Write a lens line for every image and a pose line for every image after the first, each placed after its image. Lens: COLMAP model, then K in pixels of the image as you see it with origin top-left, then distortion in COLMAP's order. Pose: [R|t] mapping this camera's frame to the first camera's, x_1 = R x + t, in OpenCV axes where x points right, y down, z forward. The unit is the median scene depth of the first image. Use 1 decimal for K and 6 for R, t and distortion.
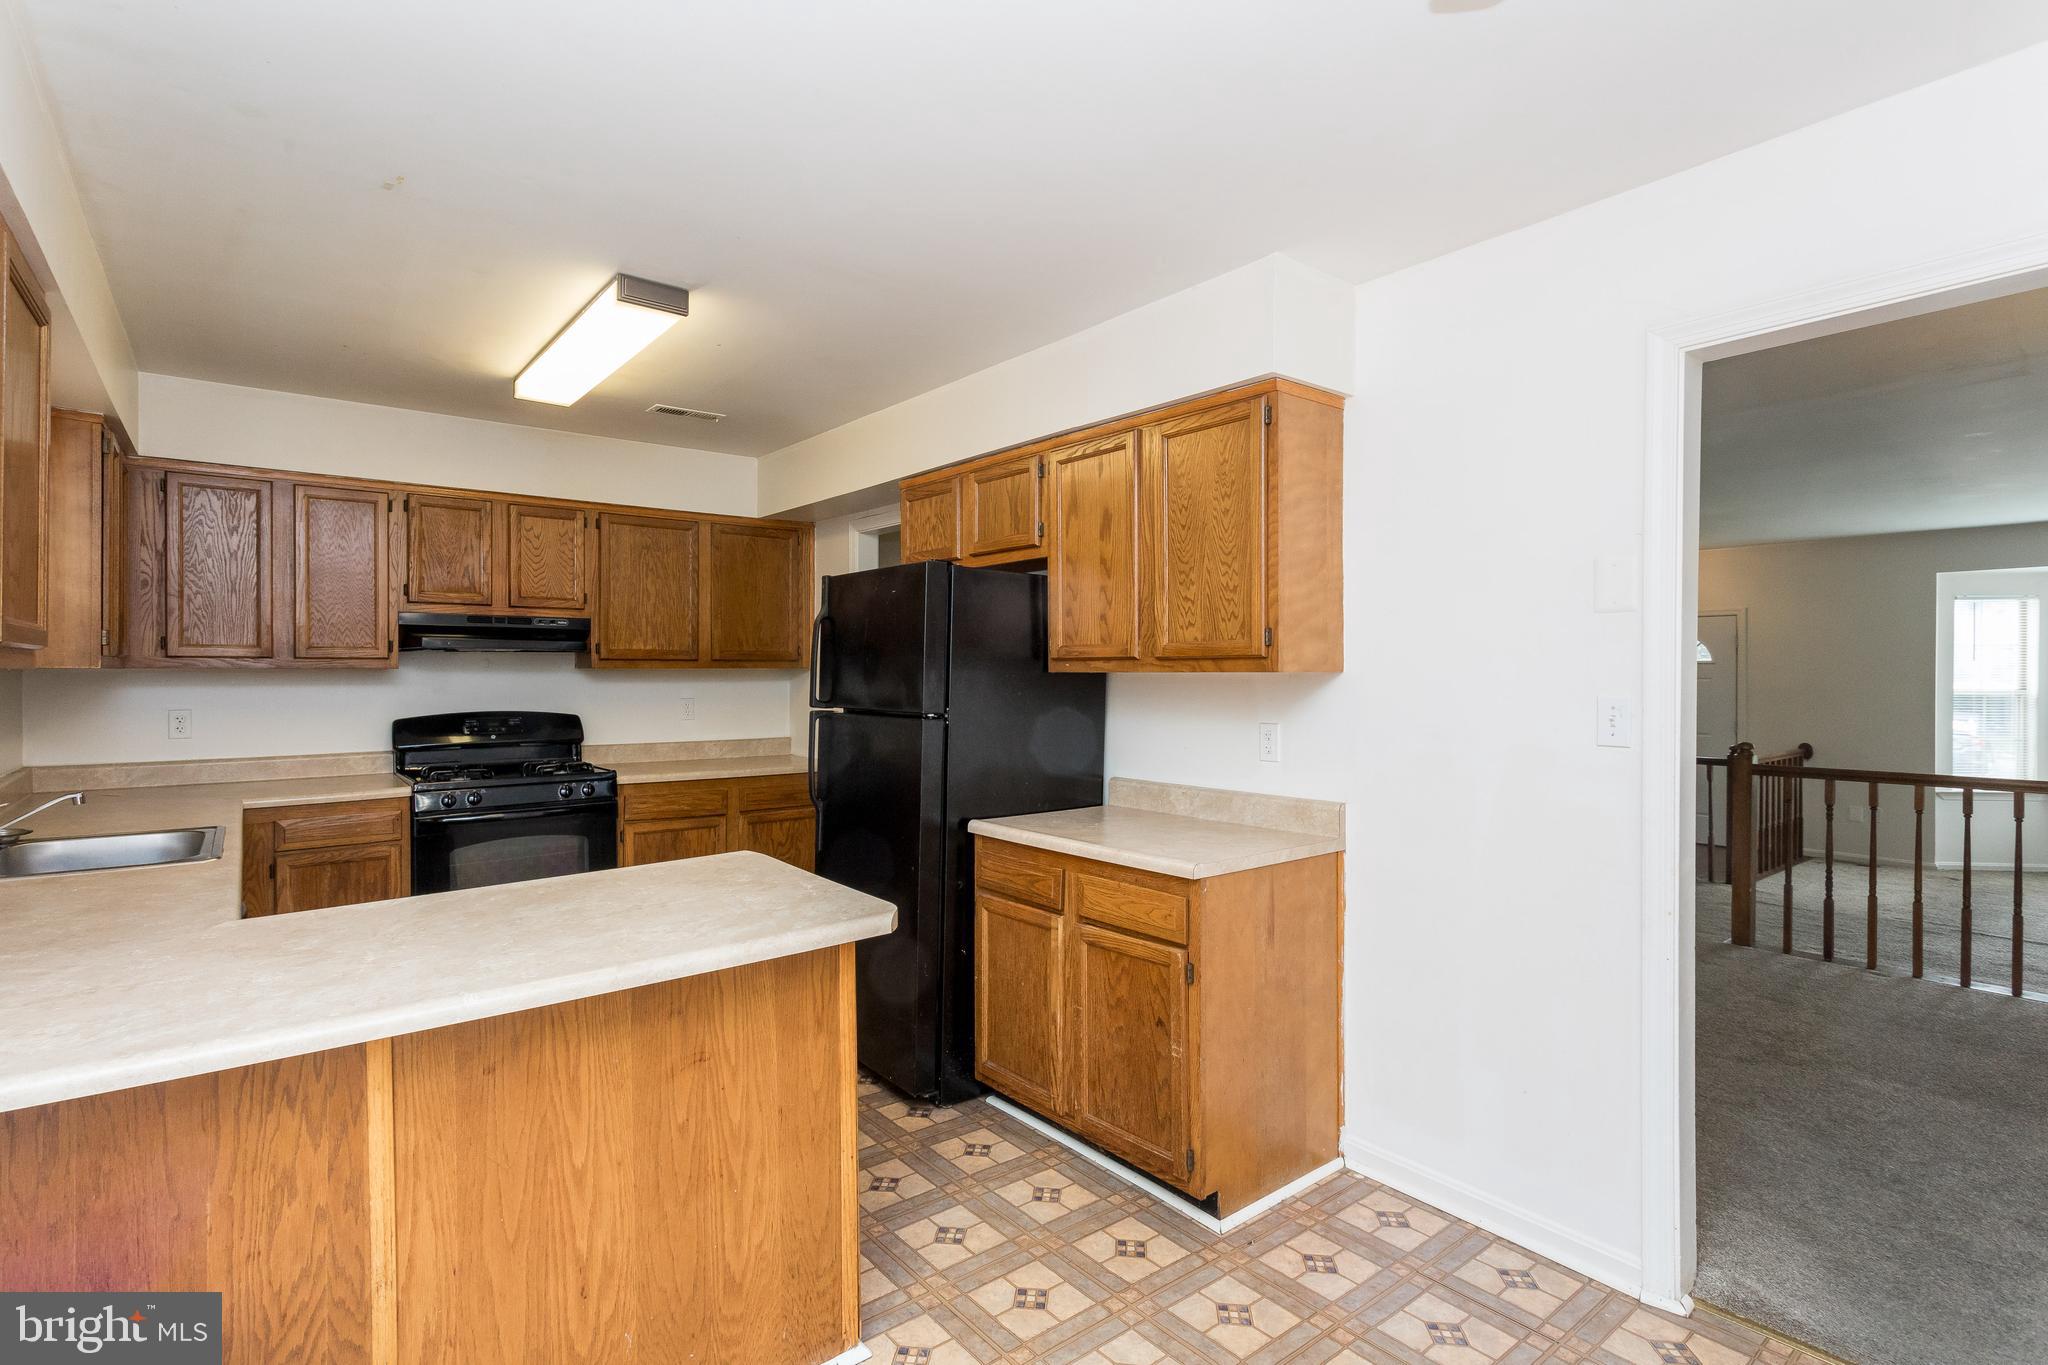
lens RADIAL K [[975.9, 0, 1000.5], [0, 975.9, 669.8], [0, 0, 1]] dist [-0.000118, -0.000034]
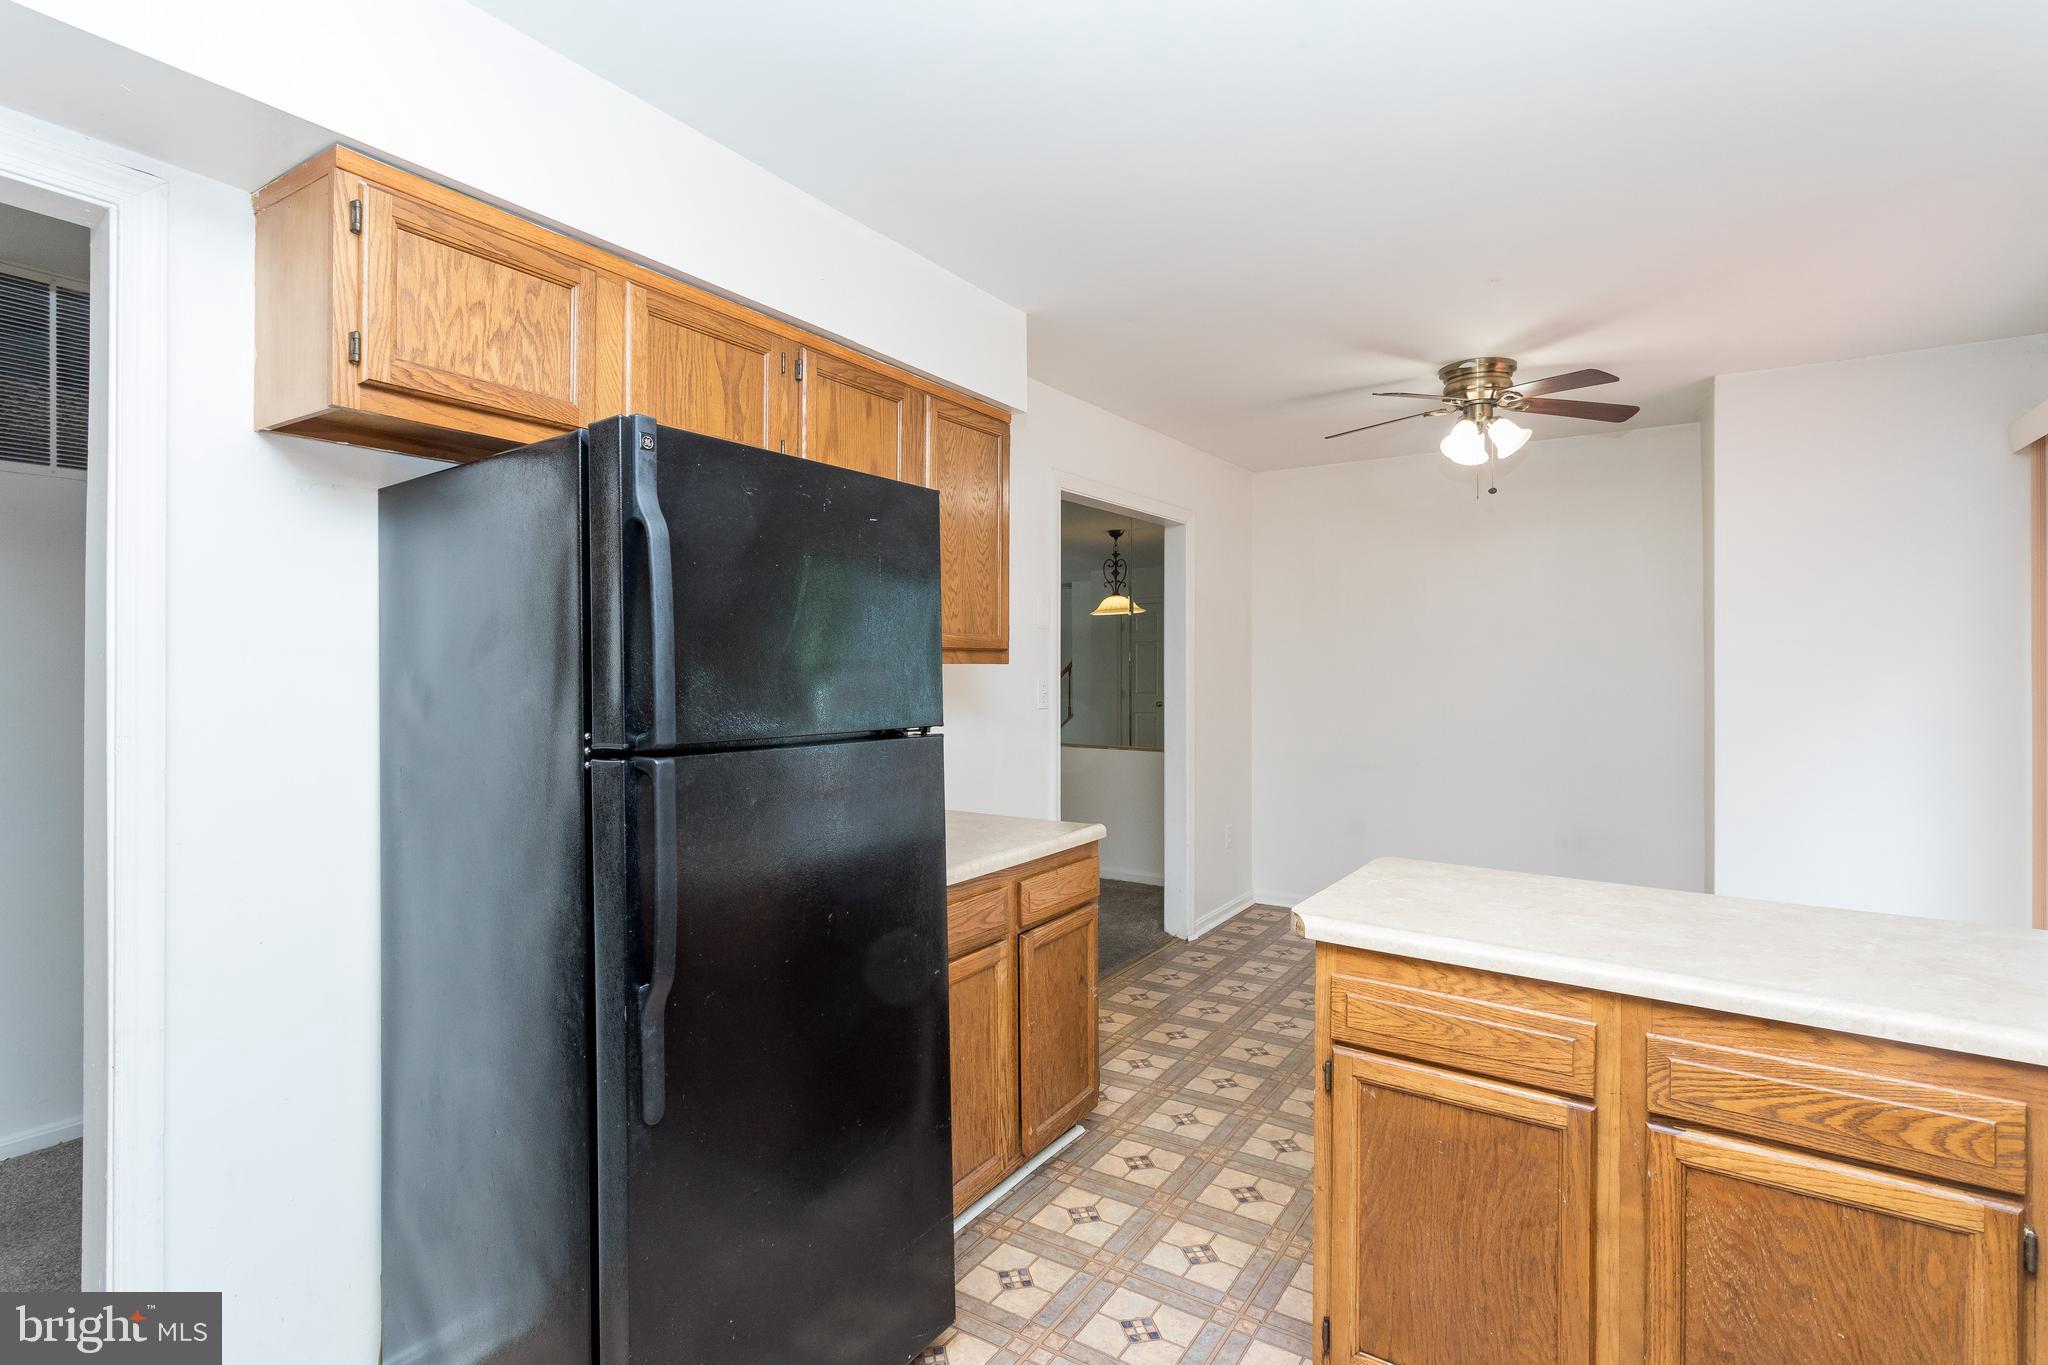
lens RADIAL K [[975.9, 0, 1000.5], [0, 975.9, 669.8], [0, 0, 1]] dist [-0.000118, -0.000034]
pose [[-0.305259, 0.000357, 0.952269, -0.792982], [0.000262, 1.000000, -0.000291, 0.008834], [-0.952269, 0.000161, -0.305259, 1.304749]]
